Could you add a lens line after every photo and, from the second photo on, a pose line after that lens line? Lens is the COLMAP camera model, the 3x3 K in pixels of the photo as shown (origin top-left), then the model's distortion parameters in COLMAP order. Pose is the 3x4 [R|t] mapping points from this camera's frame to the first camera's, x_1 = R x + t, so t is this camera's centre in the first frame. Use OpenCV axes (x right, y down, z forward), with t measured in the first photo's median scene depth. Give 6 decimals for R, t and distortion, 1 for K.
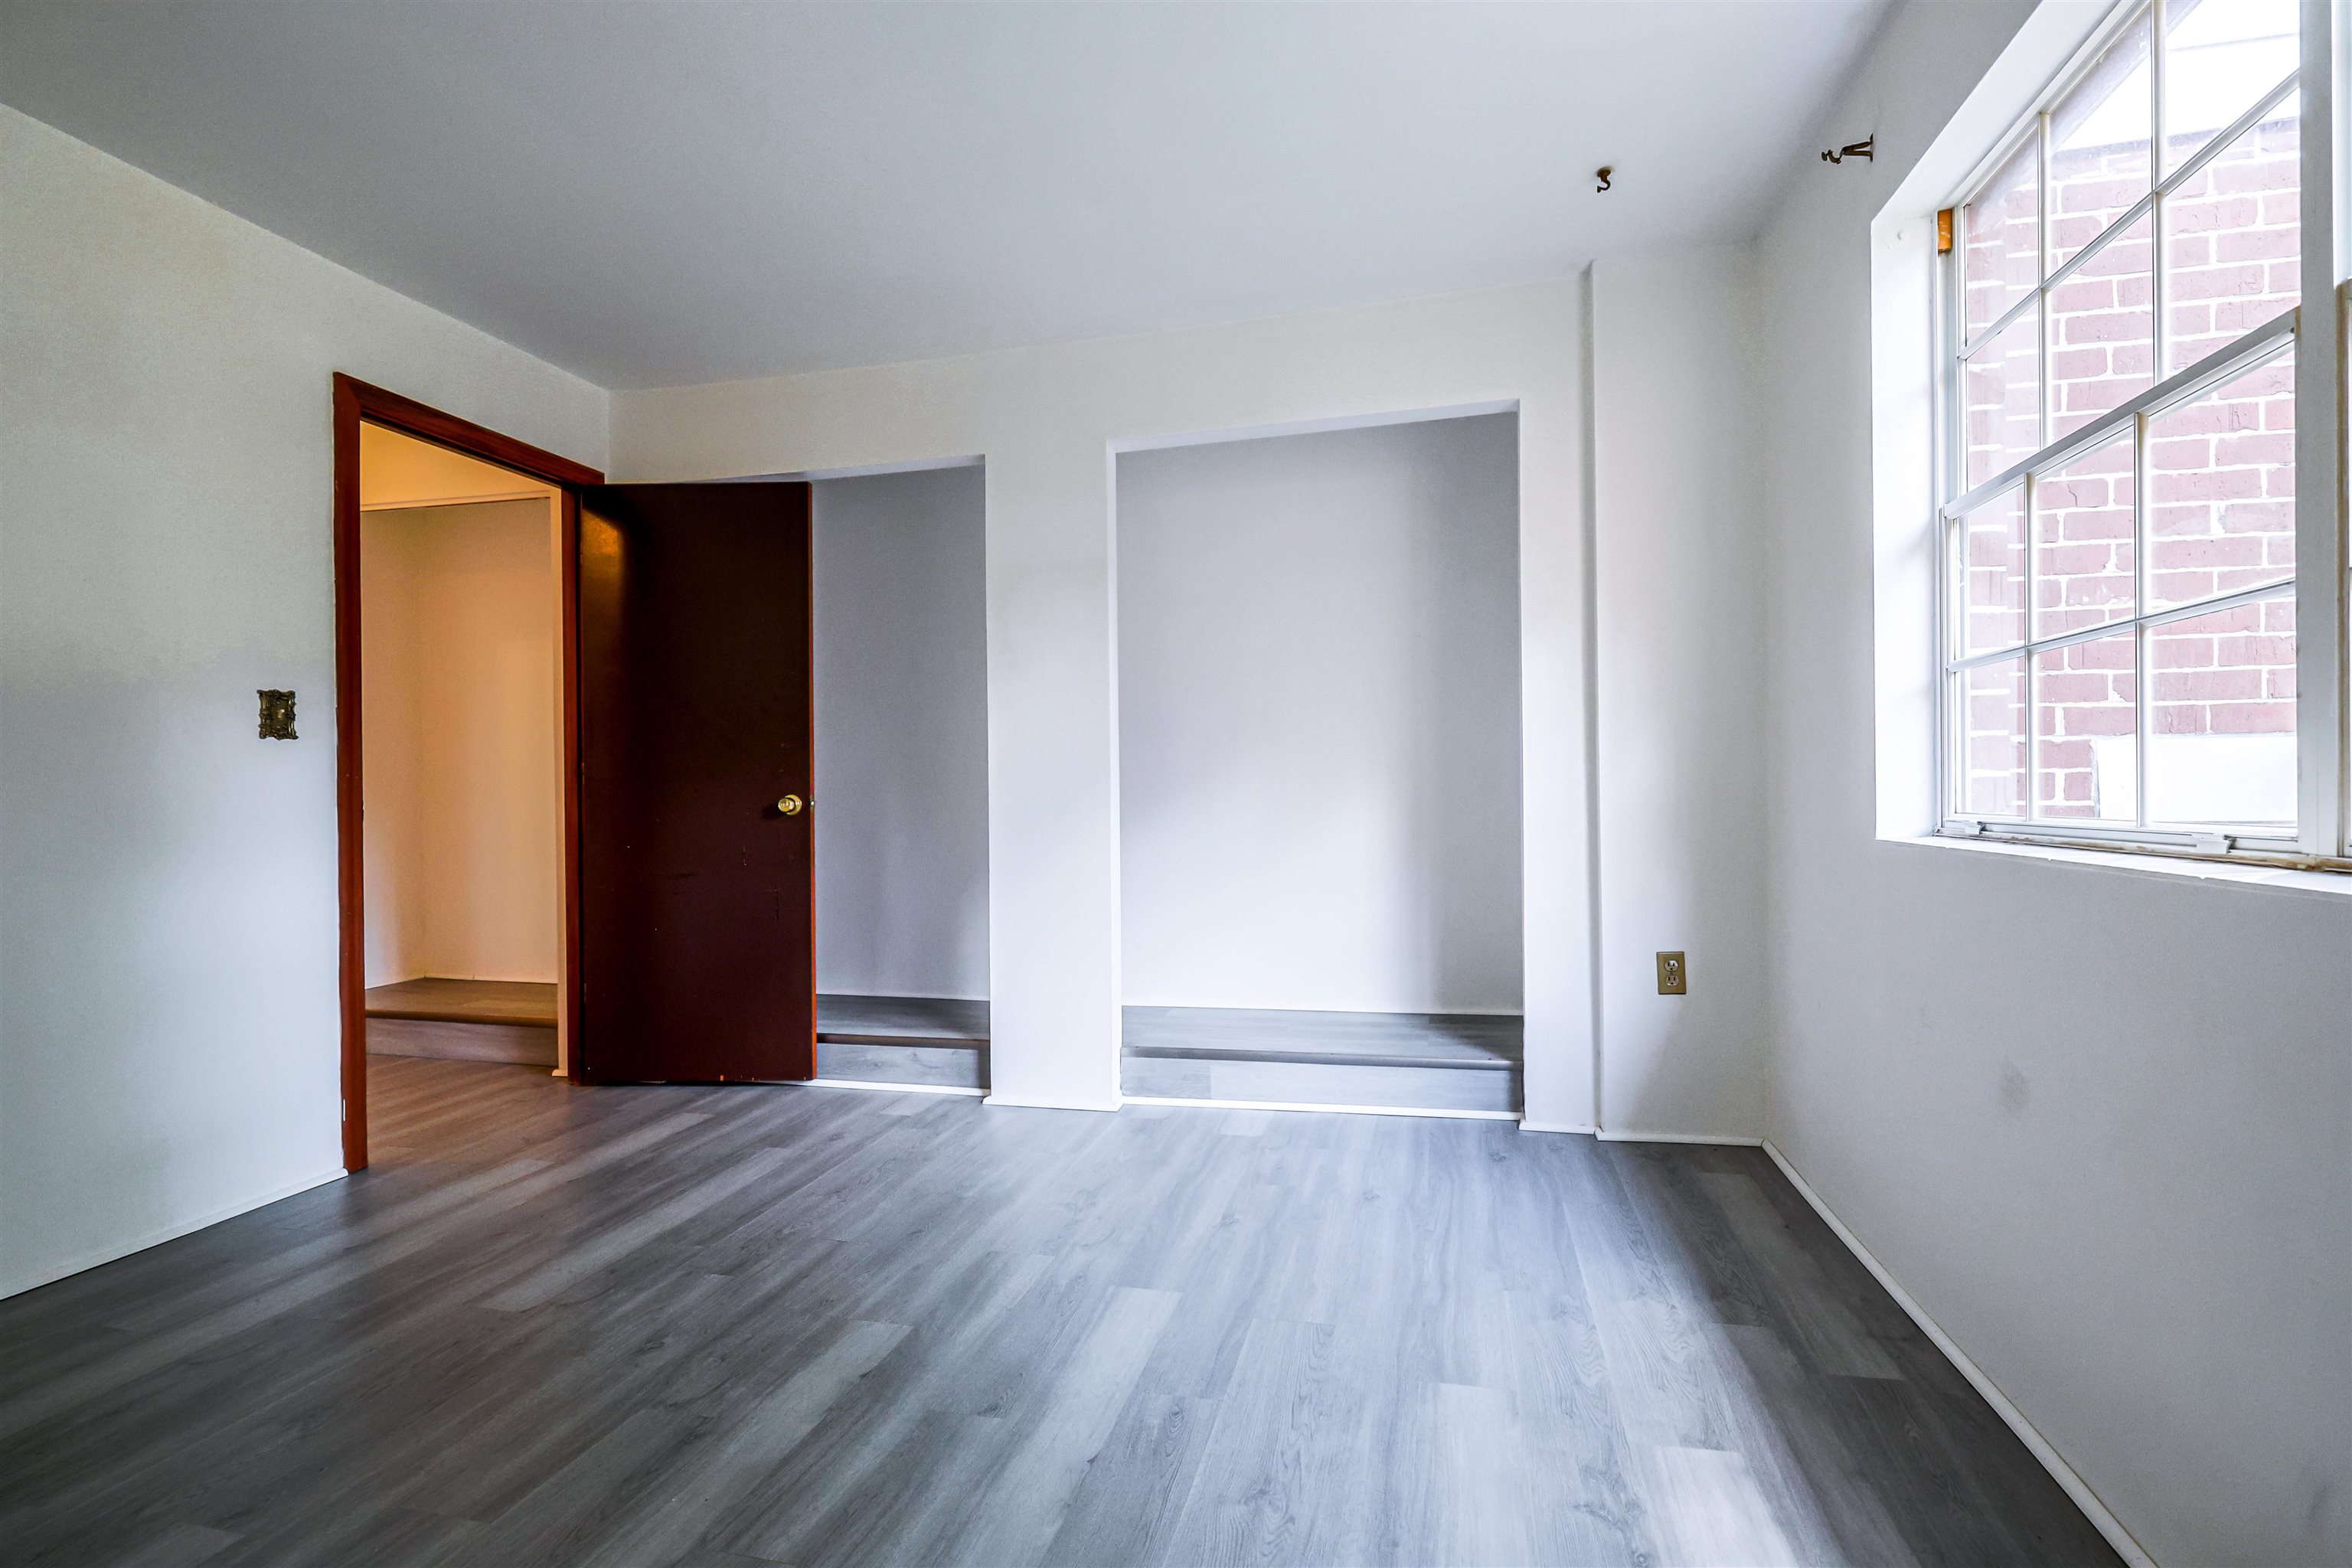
lens RADIAL K [[976.8, 0, 1229.9], [0, 976.8, 785.5], [0, 0, 1]] dist [-0.001603, -0.000357]
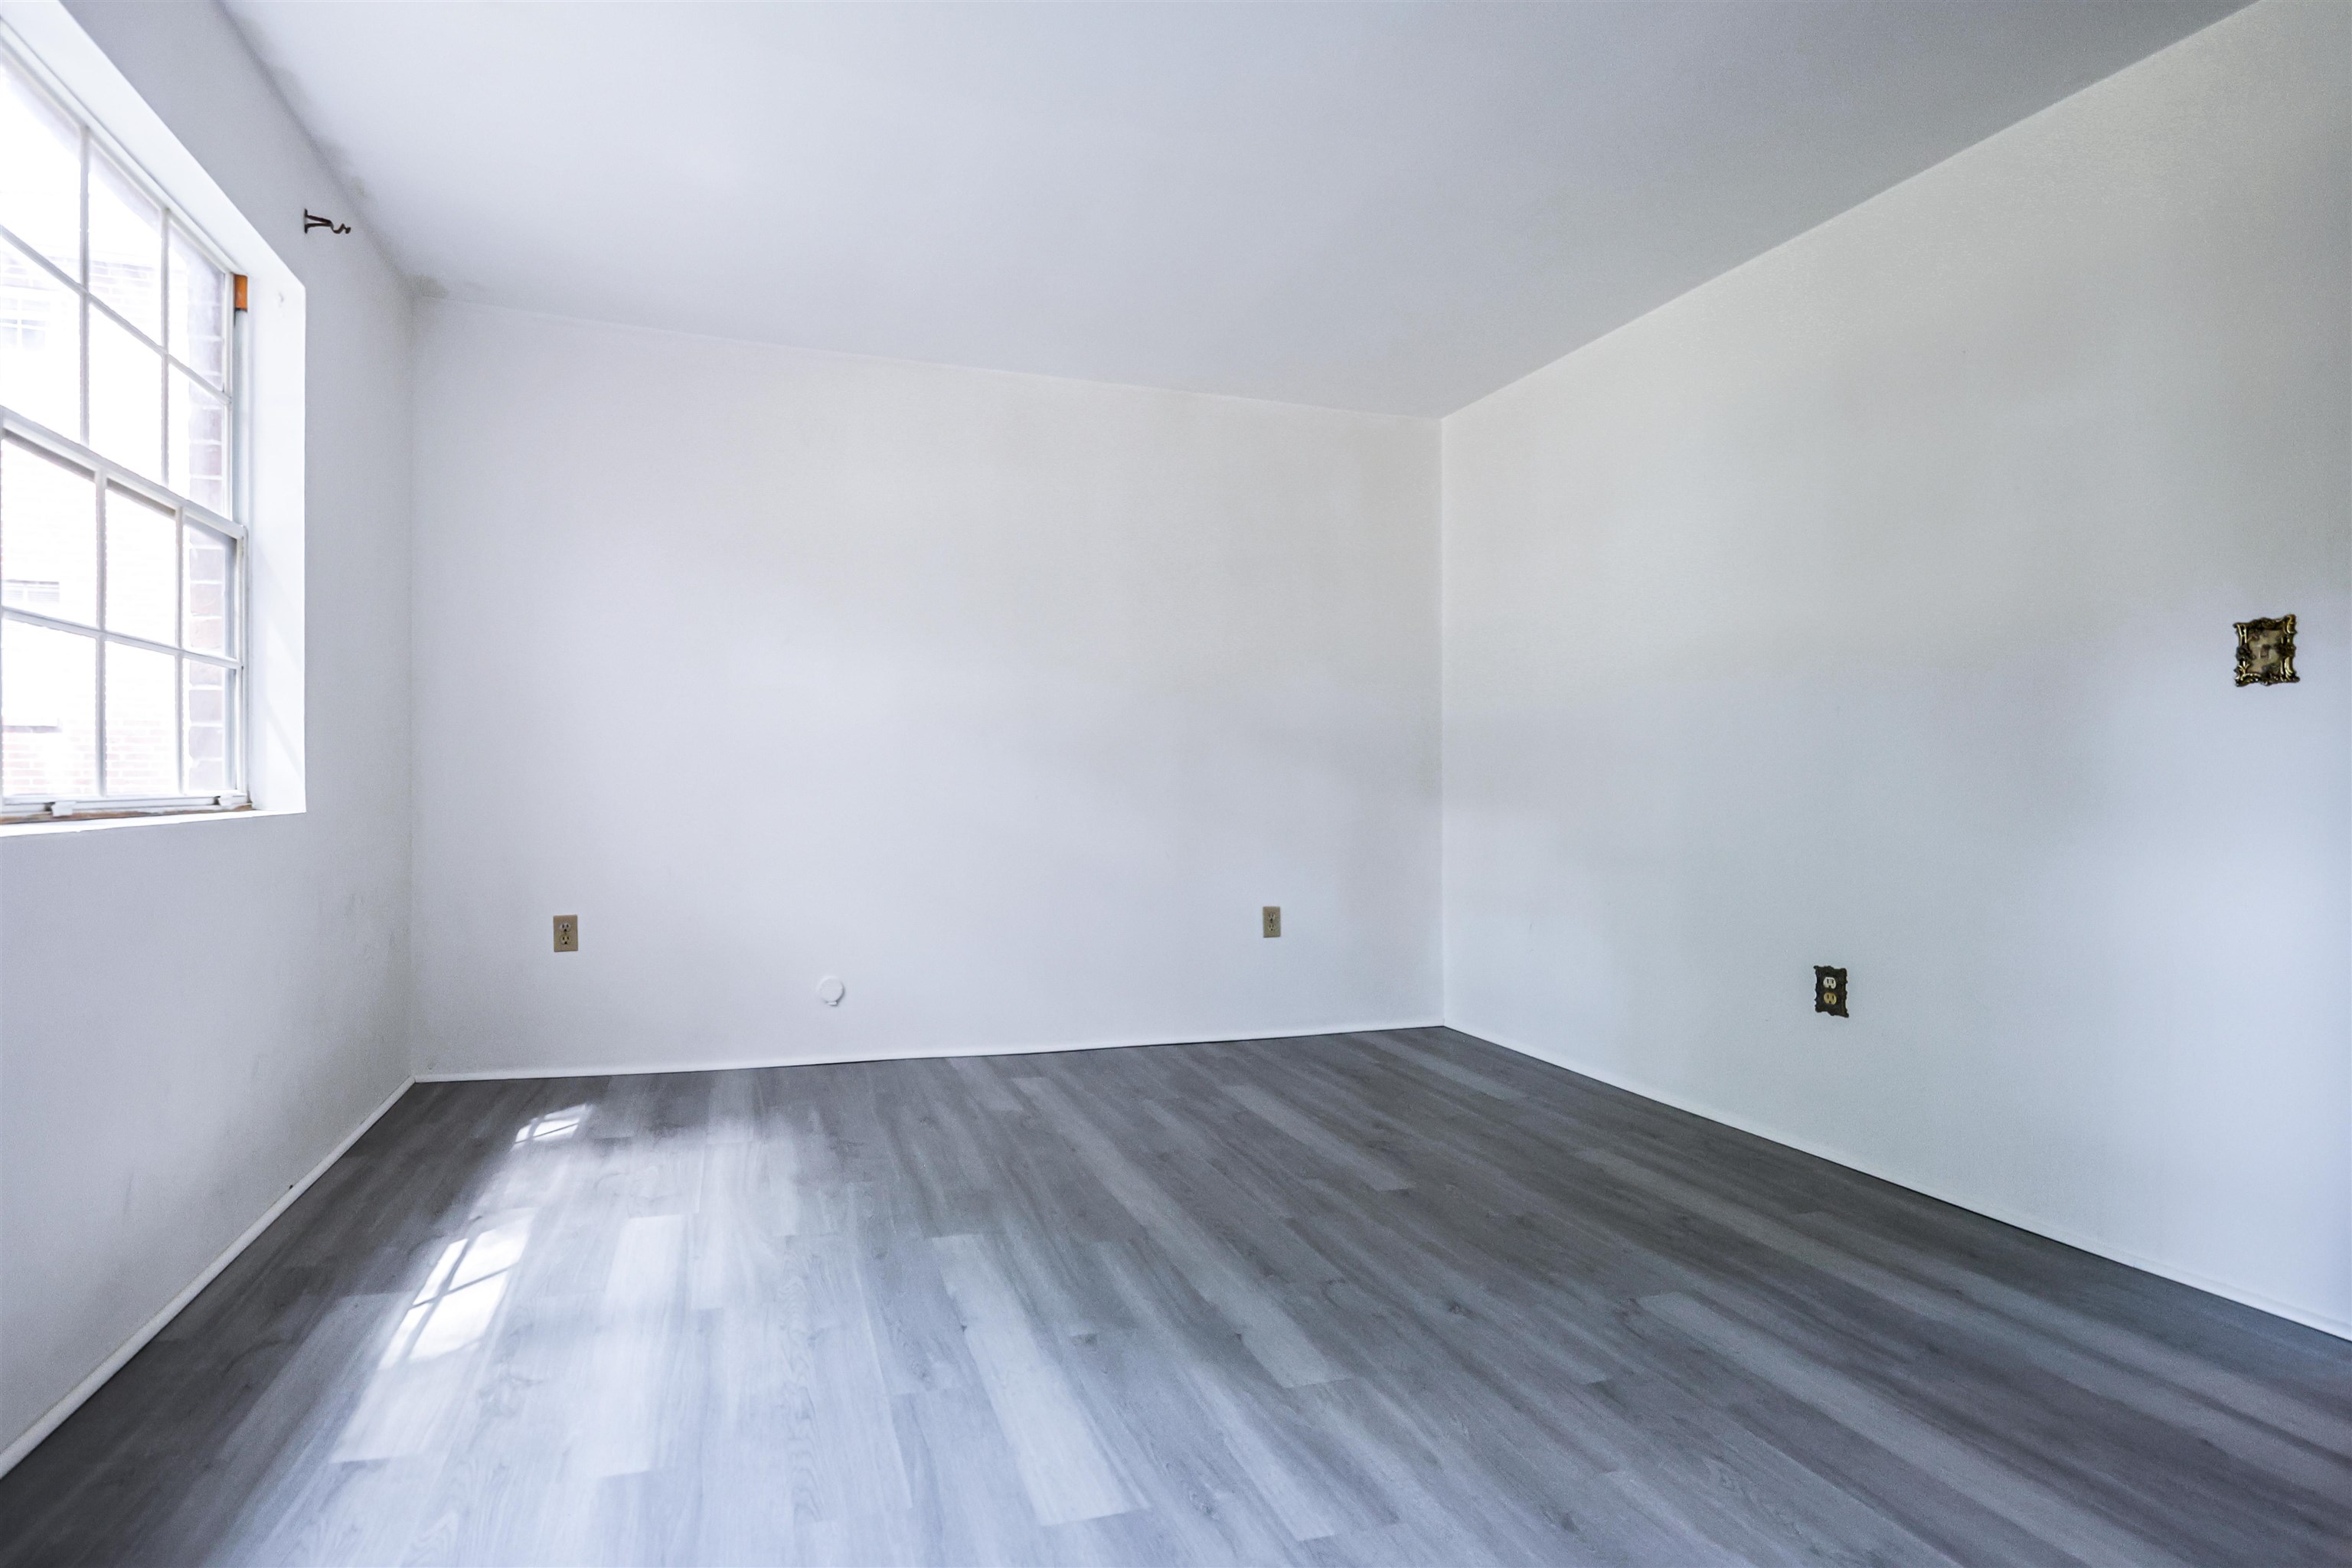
lens RADIAL K [[1024.8, 0, 1004.2], [0, 1024.8, 781.6], [0, 0, 1]] dist [-0.000146, -0.000229]
pose [[-0.892127, 0.007382, -0.451724, 0.251785], [0.008755, 0.999961, -0.000948, 0.020056], [0.451699, -0.004800, -0.892157, 1.442400]]
